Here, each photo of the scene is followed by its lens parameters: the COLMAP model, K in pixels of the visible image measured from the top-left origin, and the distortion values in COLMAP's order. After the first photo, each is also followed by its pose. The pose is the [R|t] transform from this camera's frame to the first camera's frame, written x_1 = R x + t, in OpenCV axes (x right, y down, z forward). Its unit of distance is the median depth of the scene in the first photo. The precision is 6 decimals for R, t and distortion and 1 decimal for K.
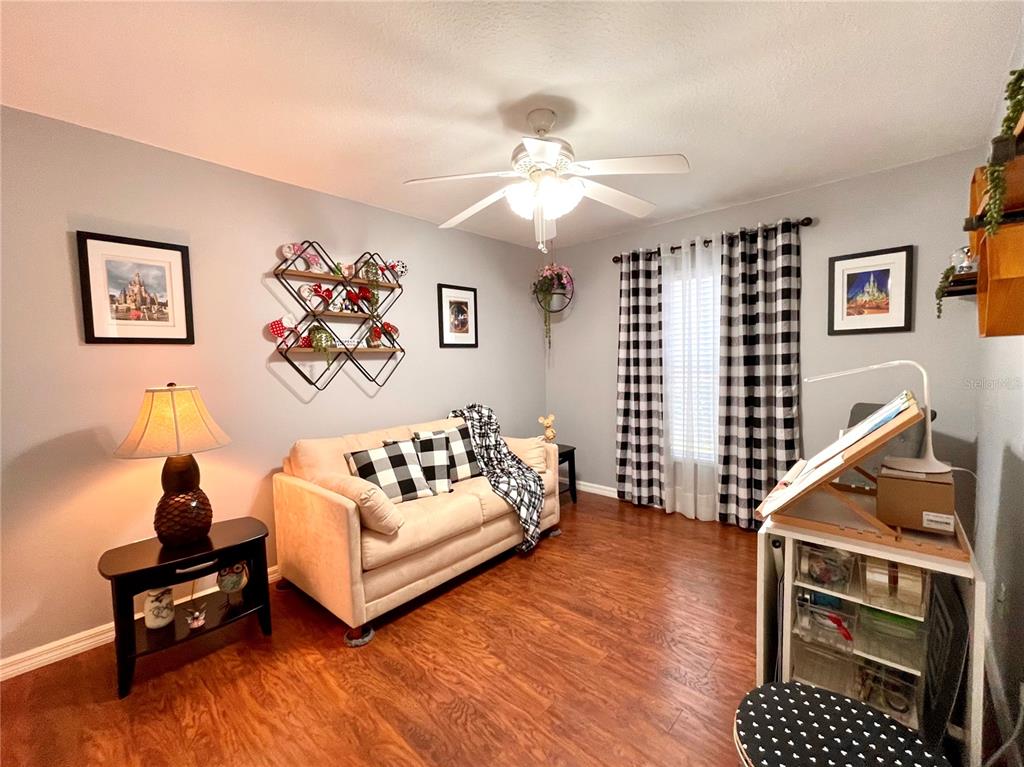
lens RADIAL K [[426.6, 0, 512.0], [0, 426.6, 383.5], [0, 0, 1]] dist [-0.000926, 0.000033]
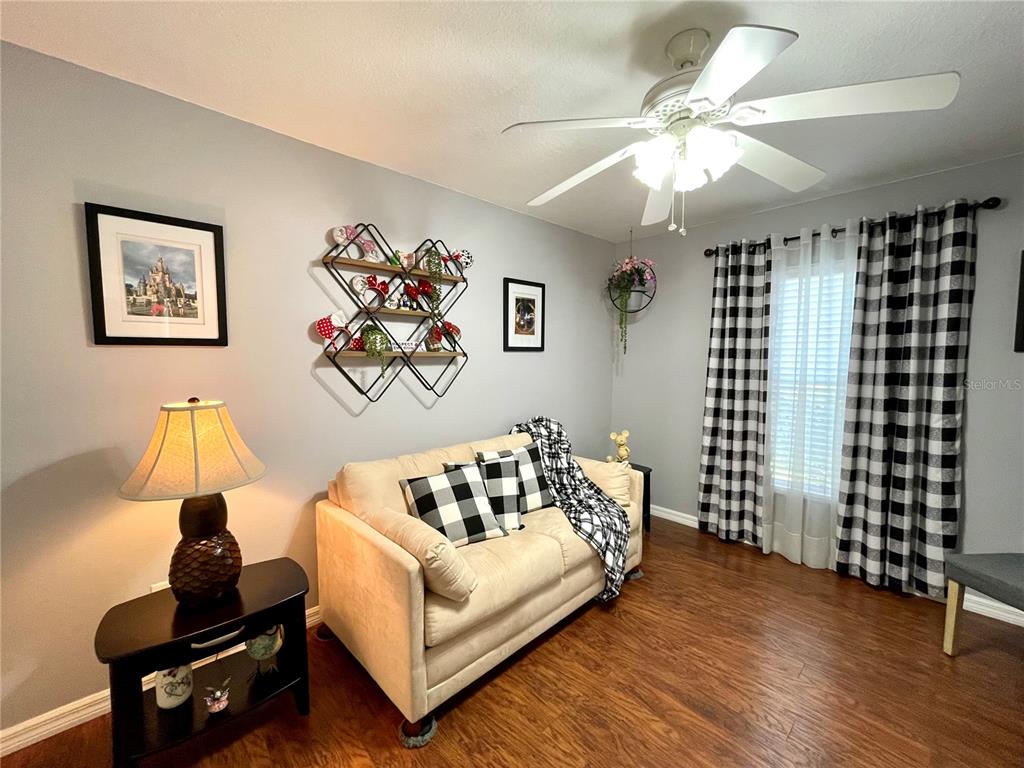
lens RADIAL K [[414.4, 0, 514.0], [0, 414.4, 384.7], [0, 0, 1]] dist [-0.000739, 0.000367]
pose [[0.996996, 0.032317, -0.070387, -0.110493], [-0.031138, 0.999357, 0.017772, -0.040252], [0.070916, -0.015527, 0.997361, 0.196920]]
